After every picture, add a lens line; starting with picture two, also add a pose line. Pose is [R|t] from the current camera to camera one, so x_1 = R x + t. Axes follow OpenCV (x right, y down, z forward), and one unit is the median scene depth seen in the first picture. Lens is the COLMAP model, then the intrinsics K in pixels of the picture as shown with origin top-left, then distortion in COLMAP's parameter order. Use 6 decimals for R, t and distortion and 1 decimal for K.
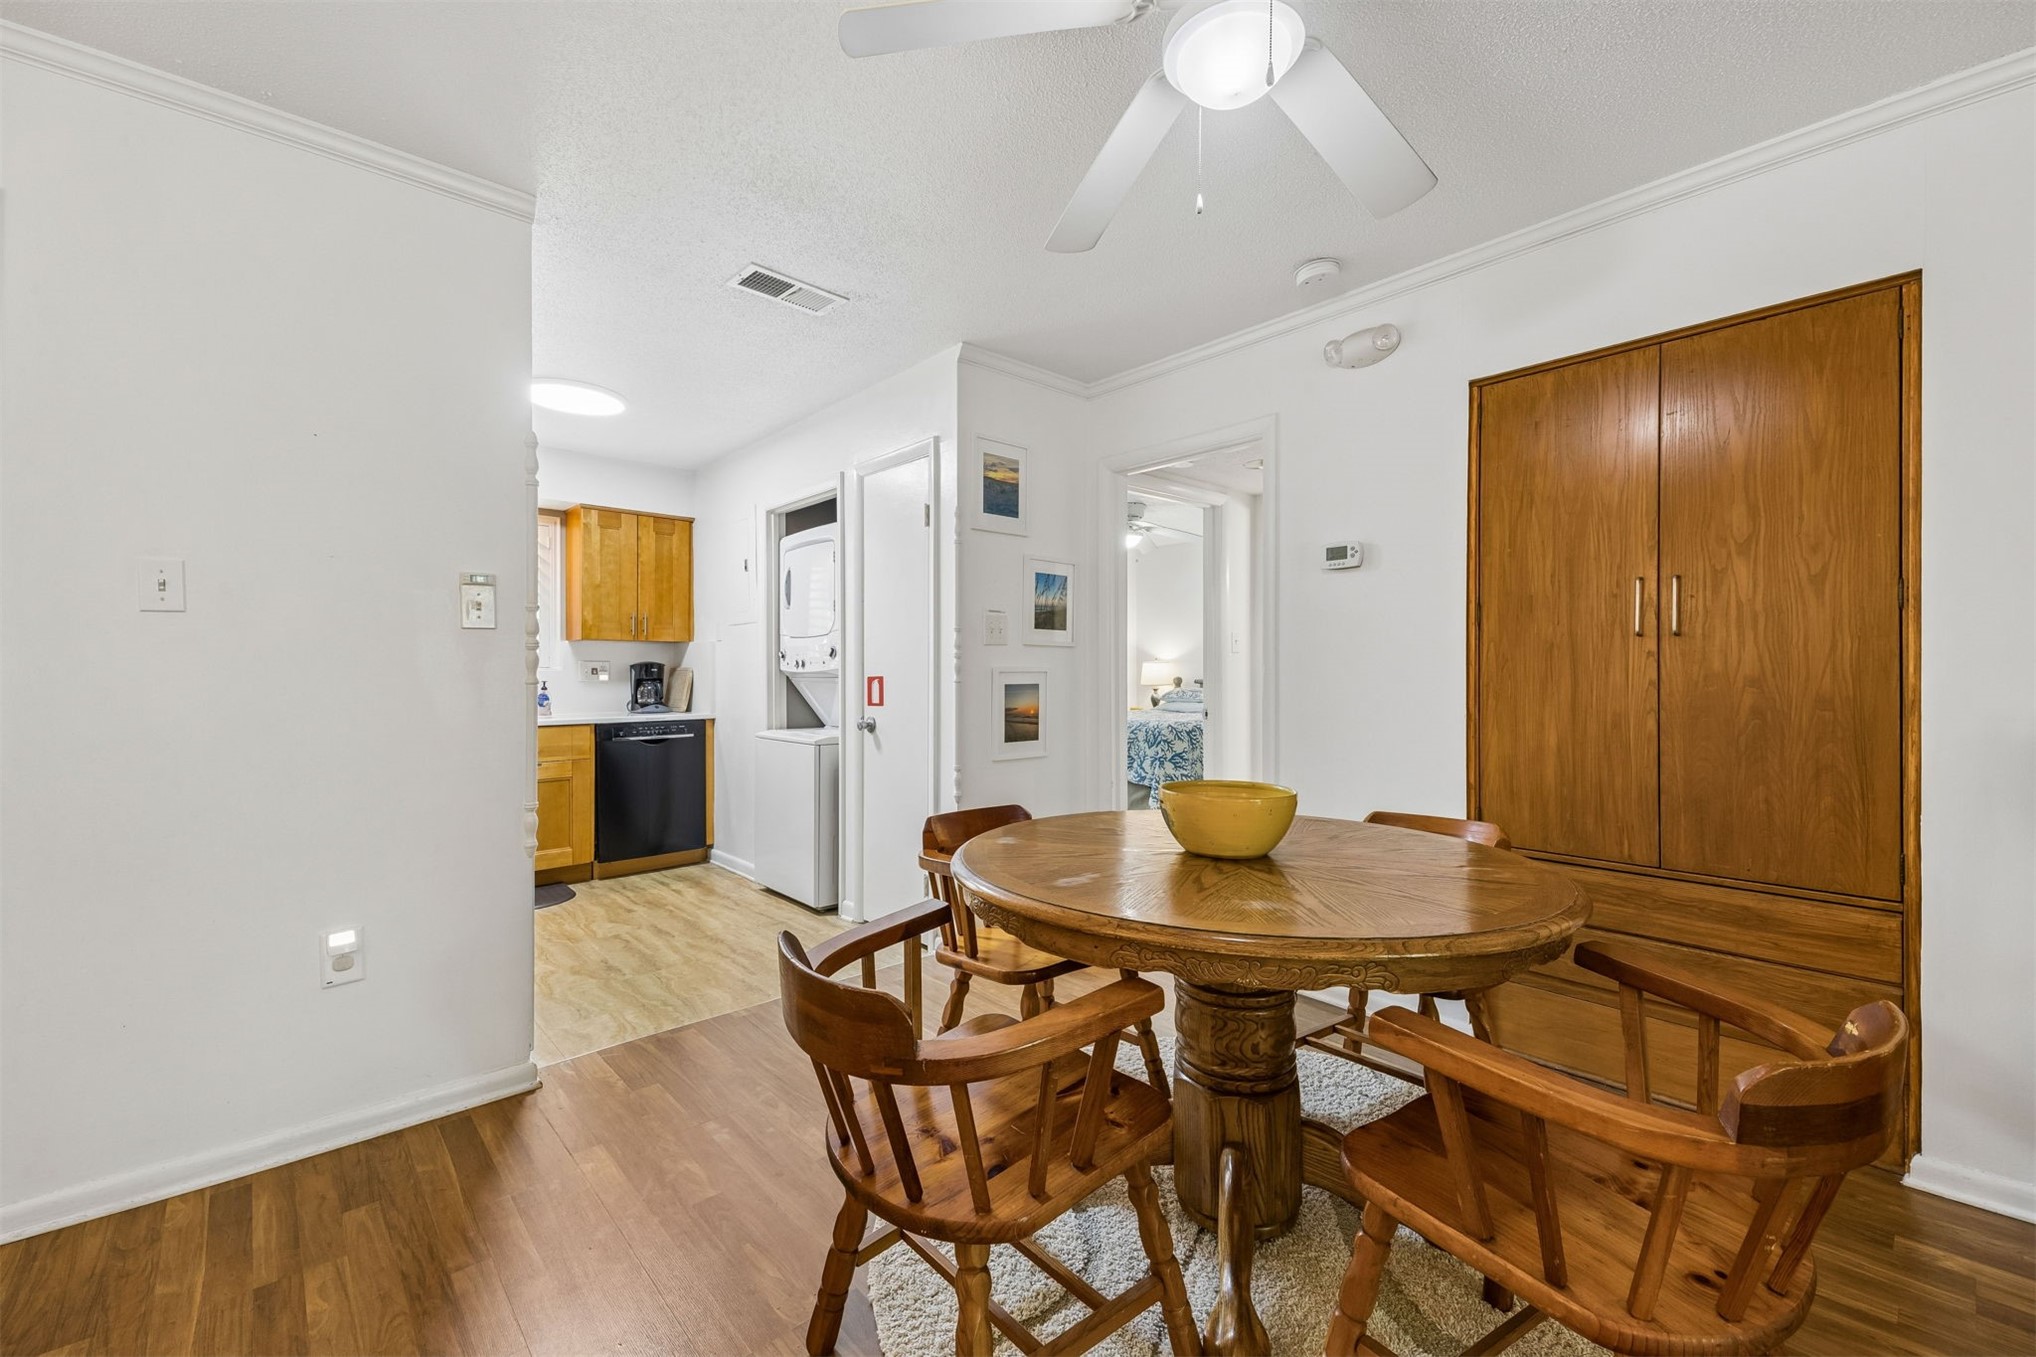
lens RADIAL K [[839.5, 0, 1078.1], [0, 839.5, 675.0], [0, 0, 1]] dist [-0.016090, 0.000374]
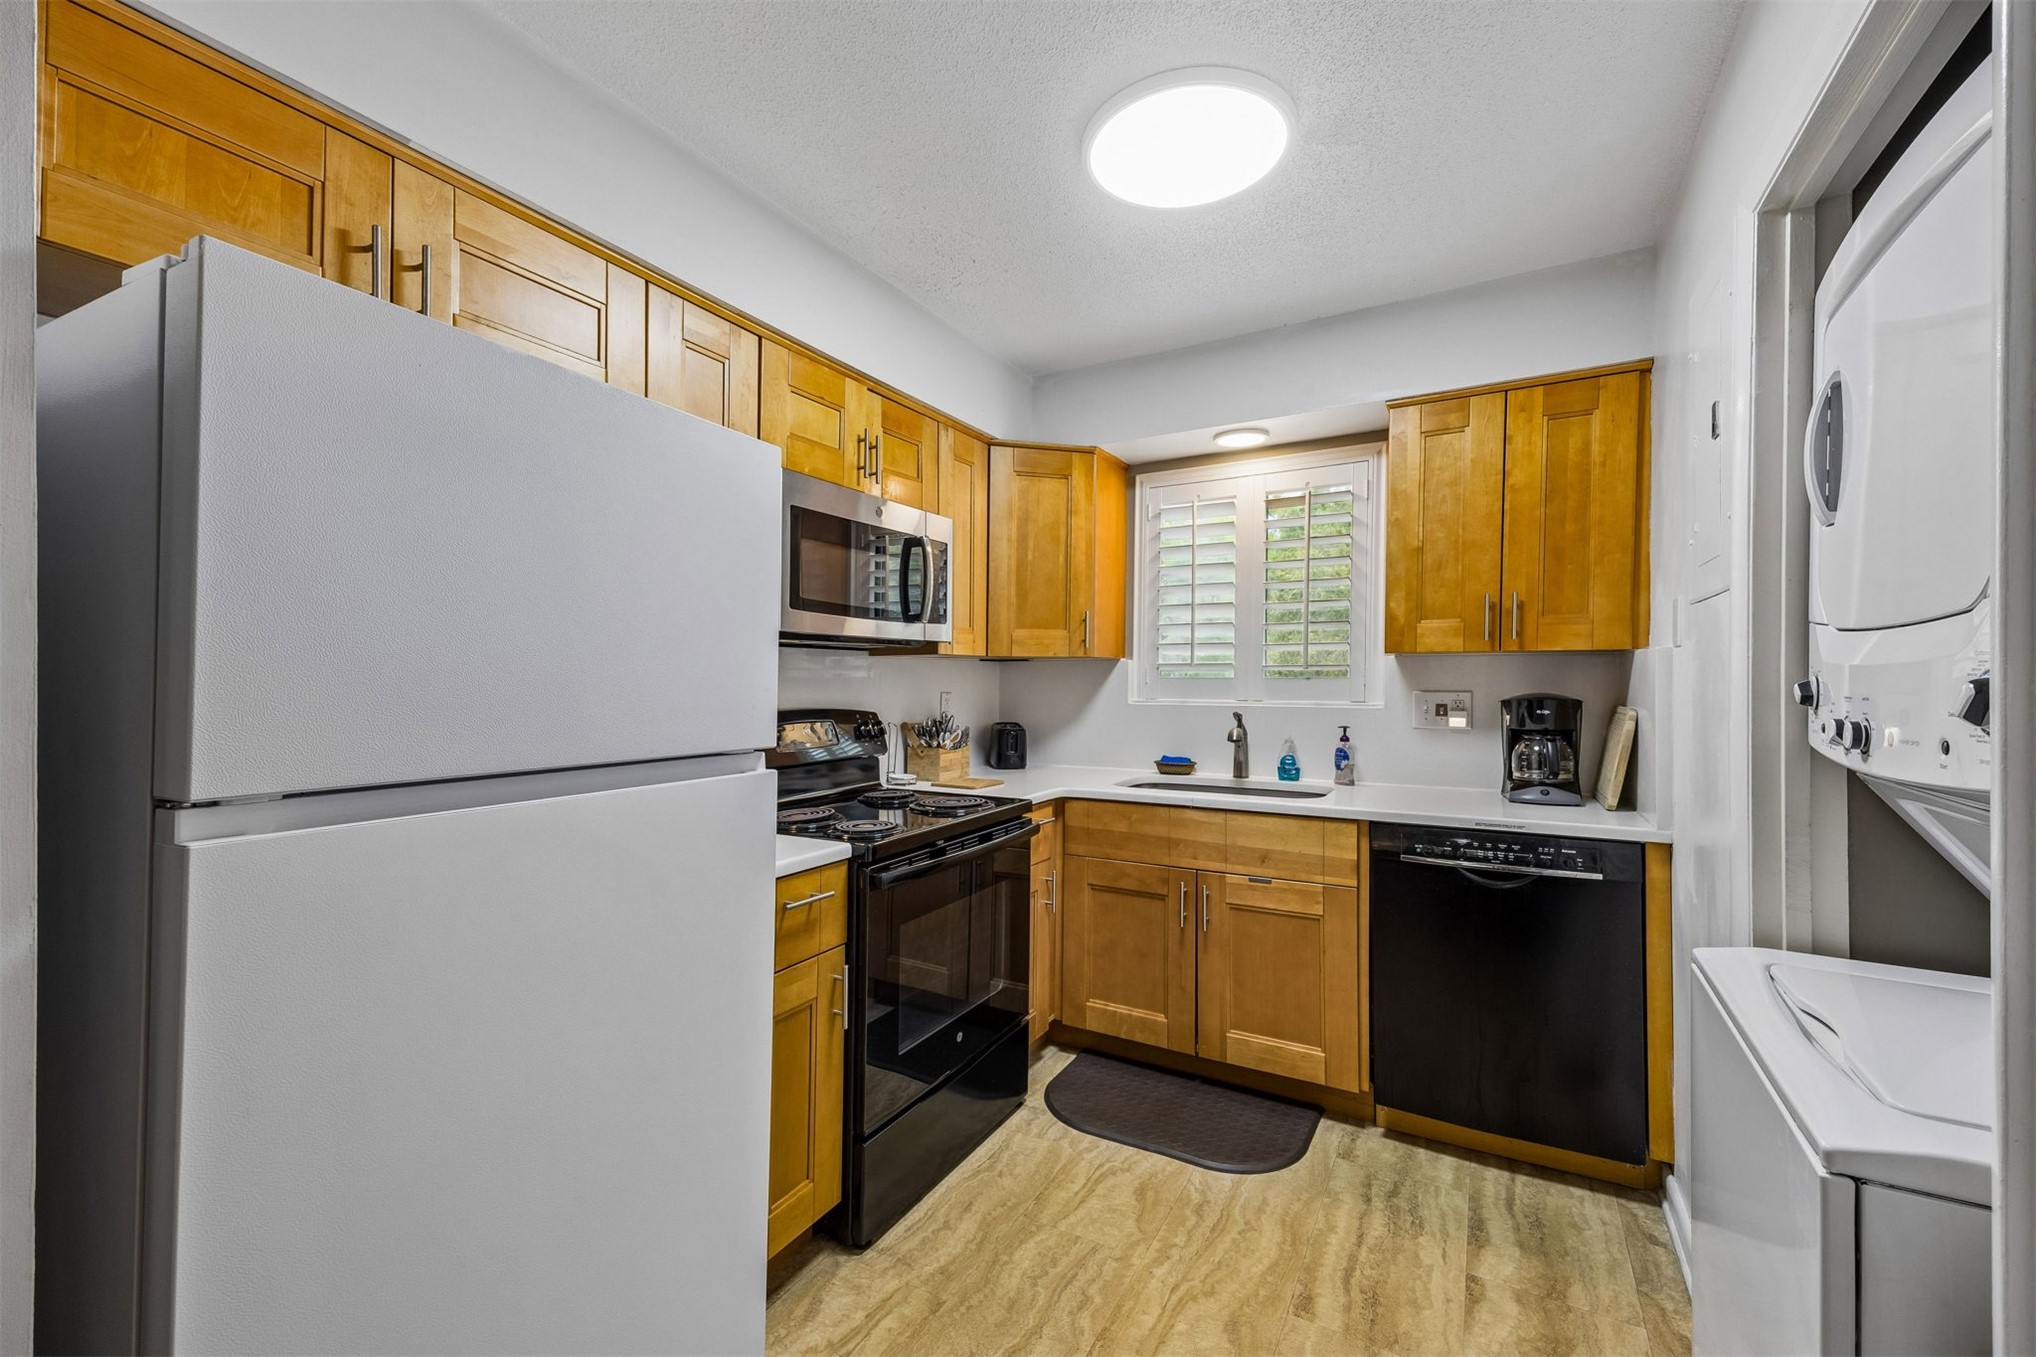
lens RADIAL K [[839.5, 0, 974.3], [0, 839.5, 688.0], [0, 0, 1]] dist [-0.016090, 0.000374]
pose [[0.223802, 0.015941, -0.974504, -0.129128], [0.000955, 0.999862, 0.016575, -0.029125], [0.974634, -0.004640, 0.223756, 0.610063]]
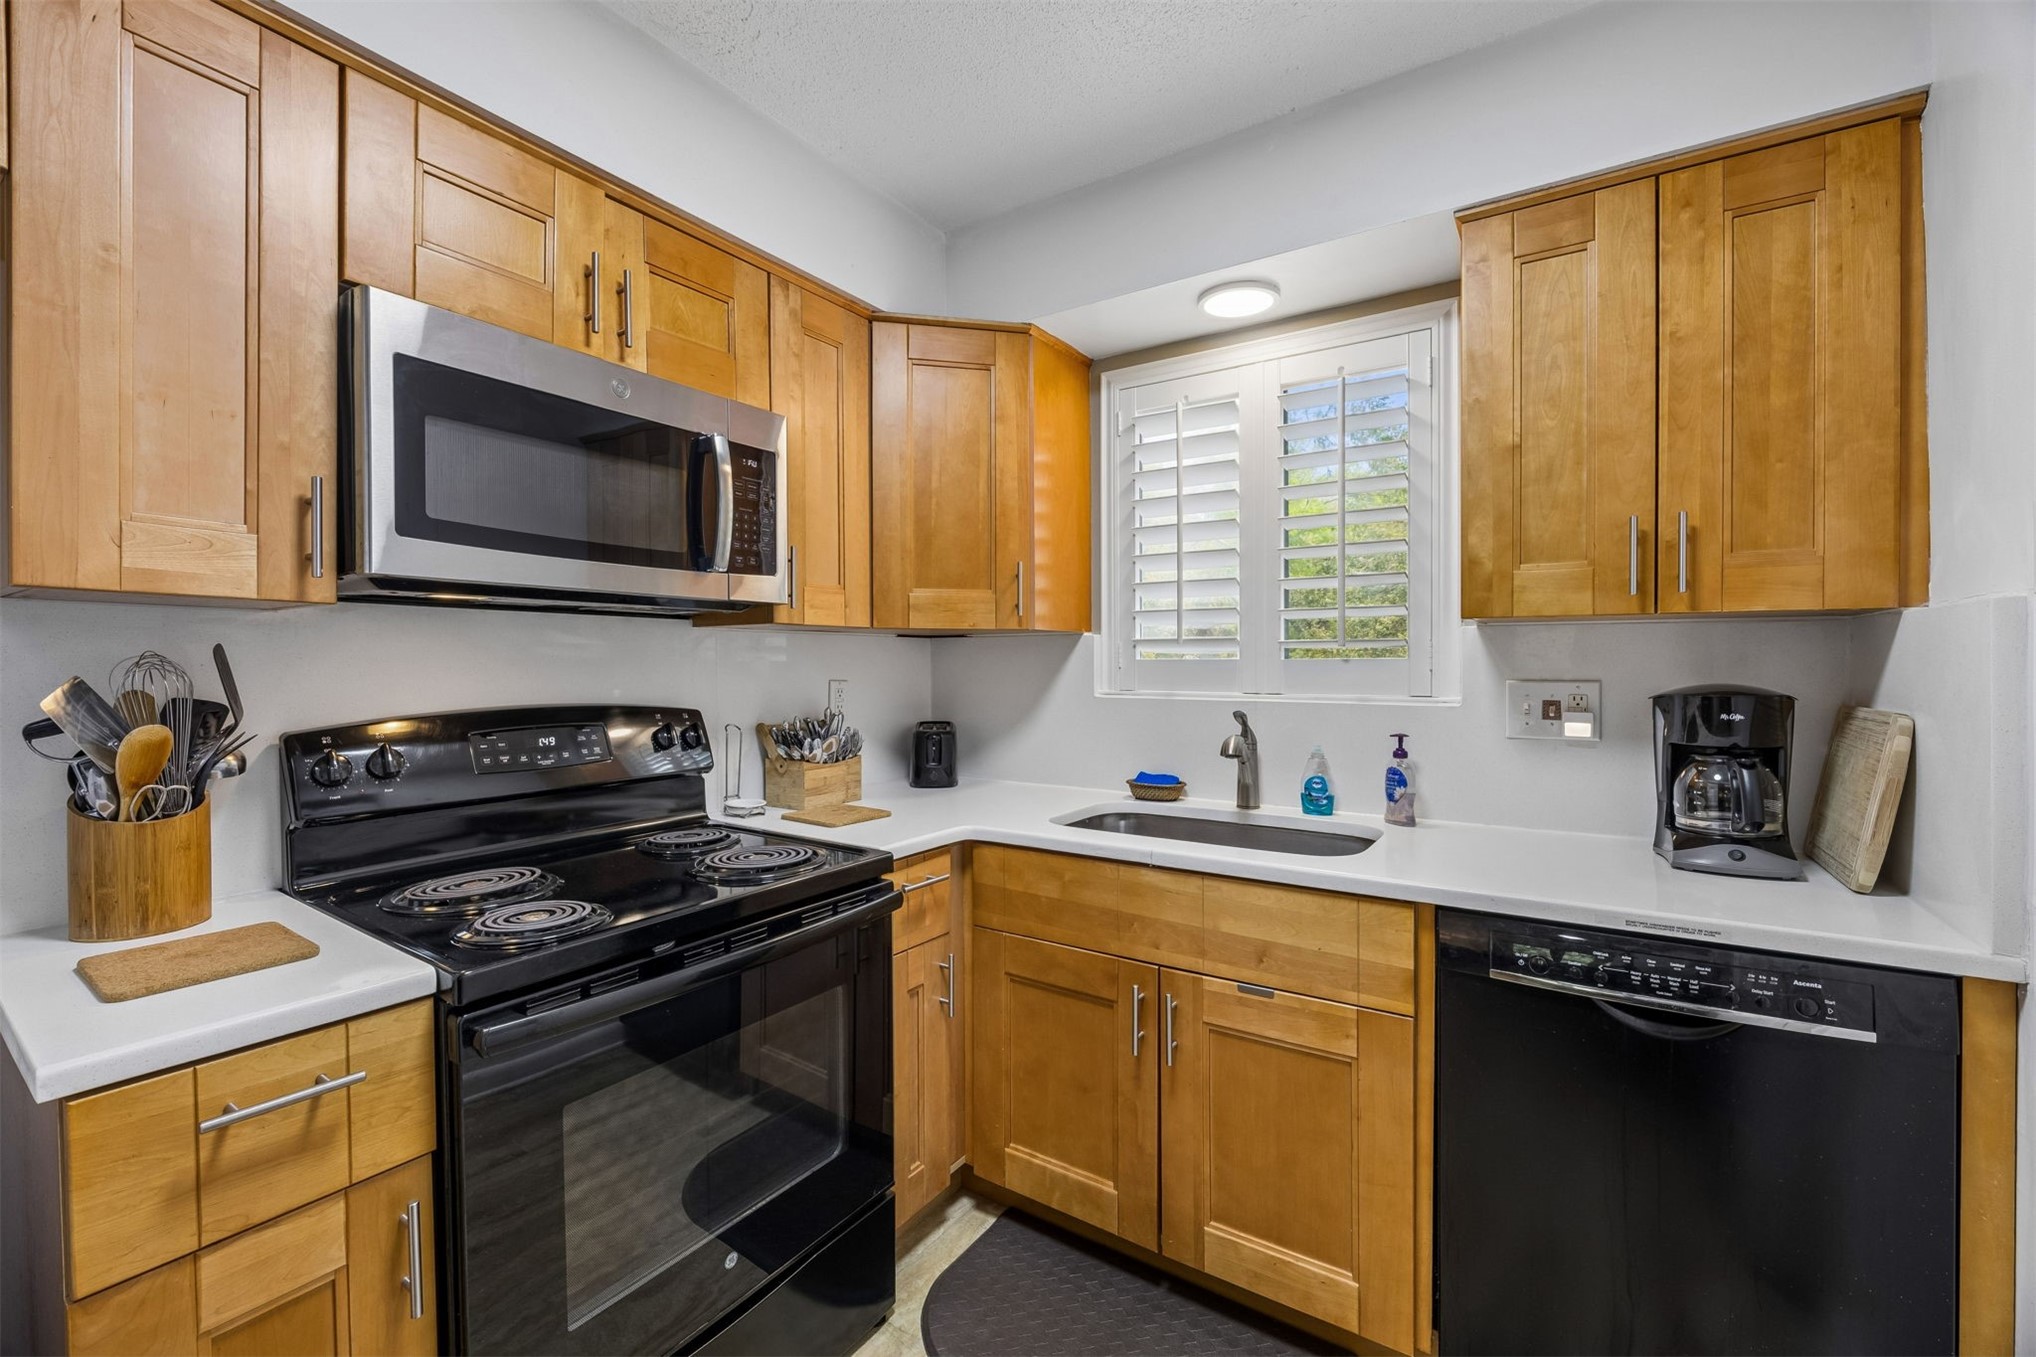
lens RADIAL K [[839.5, 0, 1025.6], [0, 839.5, 667.9], [0, 0, 1]] dist [-0.016090, 0.000374]
pose [[0.189766, 0.009148, -0.981787, -0.295453], [0.002838, 0.999947, 0.009865, -0.026732], [0.981825, -0.004658, 0.189730, 0.750865]]
